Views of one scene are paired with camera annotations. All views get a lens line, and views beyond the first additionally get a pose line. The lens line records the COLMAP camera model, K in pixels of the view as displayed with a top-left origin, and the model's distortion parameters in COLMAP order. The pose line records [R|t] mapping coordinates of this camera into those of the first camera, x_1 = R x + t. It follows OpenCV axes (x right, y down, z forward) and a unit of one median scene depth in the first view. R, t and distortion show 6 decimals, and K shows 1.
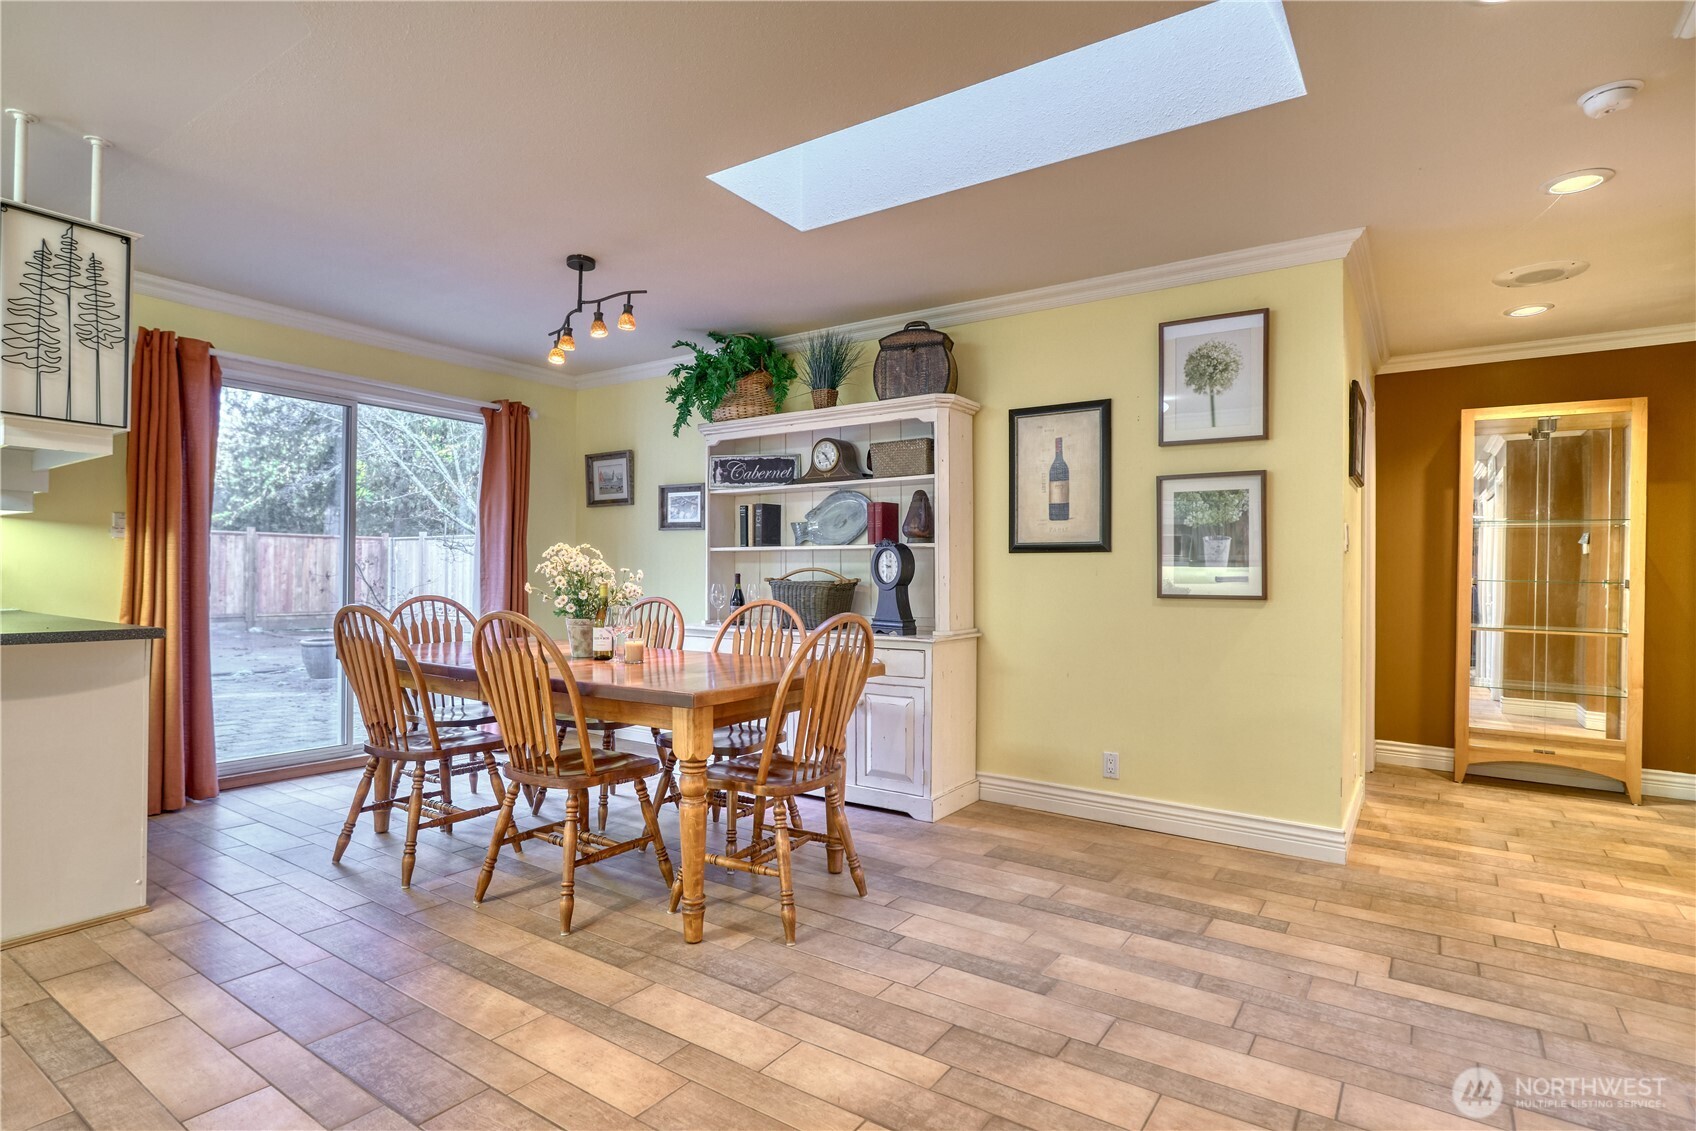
lens RADIAL K [[810.3, 0, 843.7], [0, 810.3, 571.0], [0, 0, 1]] dist [-0.003772, -0.000524]
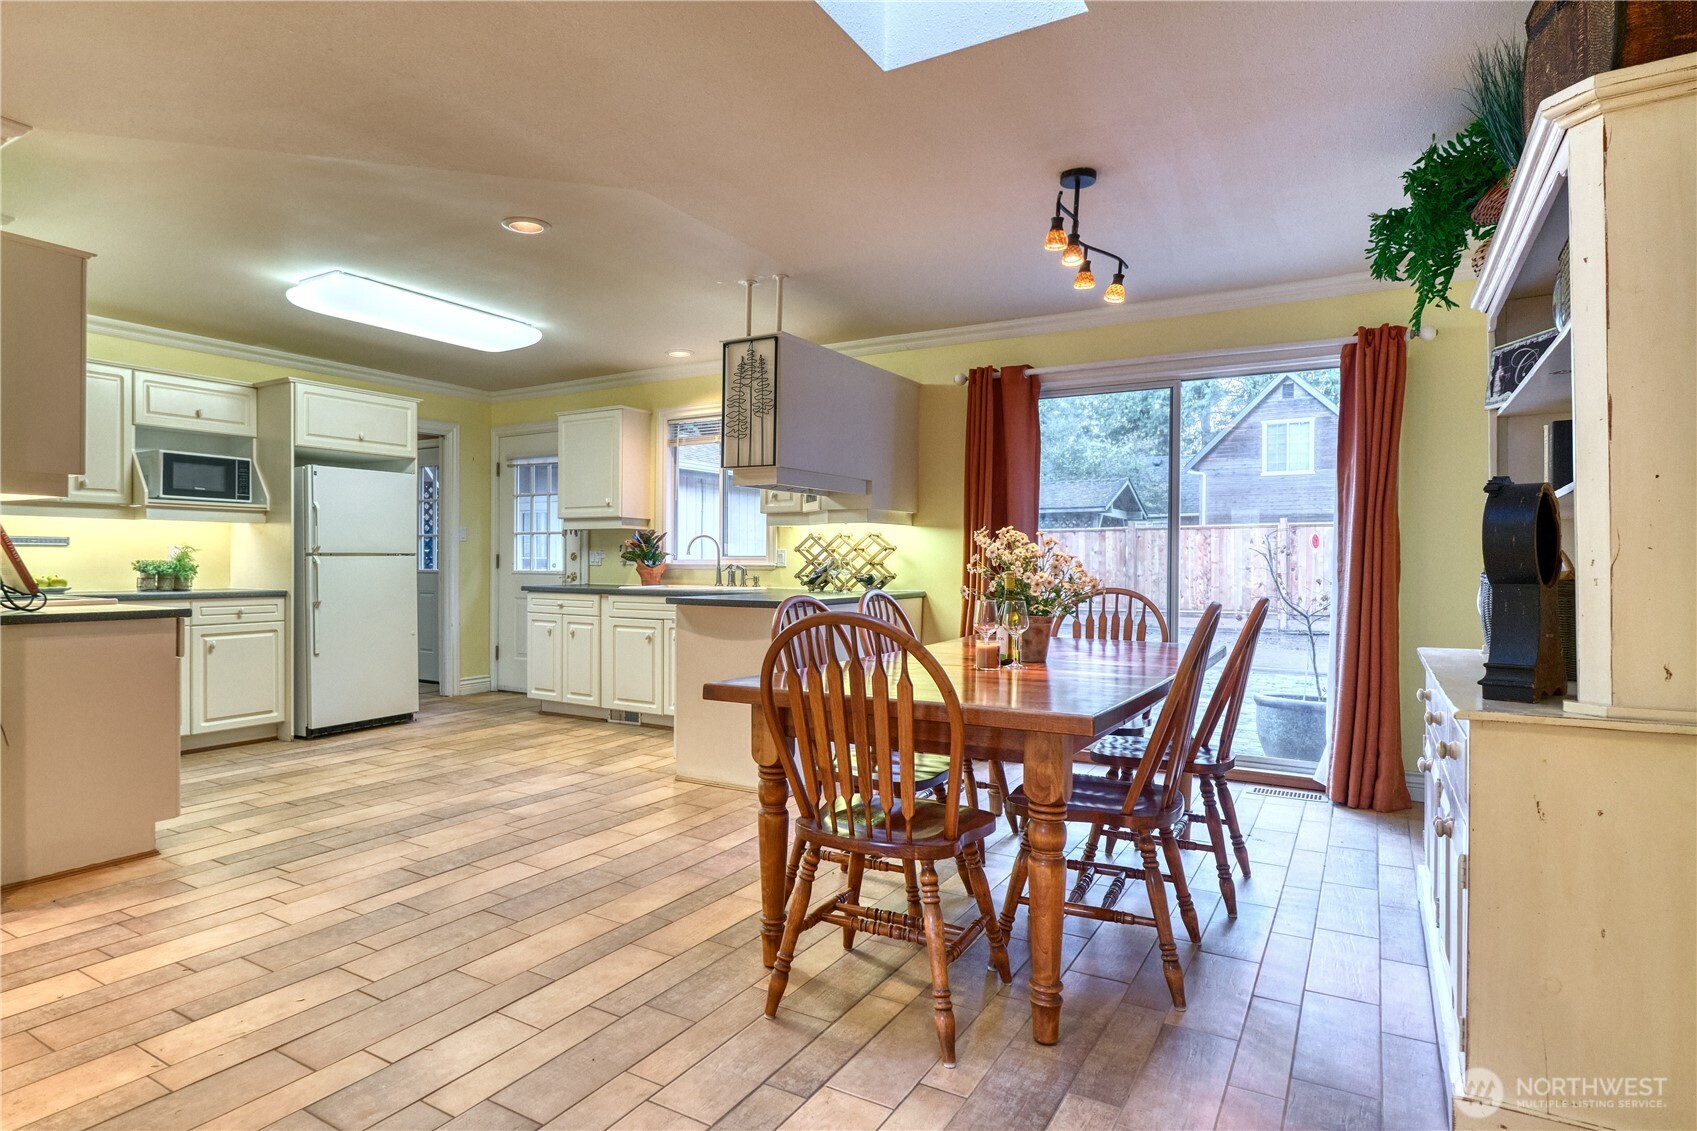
lens RADIAL K [[967.2, 0, 843.1], [0, 967.2, 566.1], [0, 0, 1]] dist [0.002120, 0.000392]
pose [[0.076079, -0.004452, -0.997092, 0.910599], [0.000330, 0.999990, -0.004440, 0.017323], [0.997102, 0.000009, 0.076080, 1.009438]]
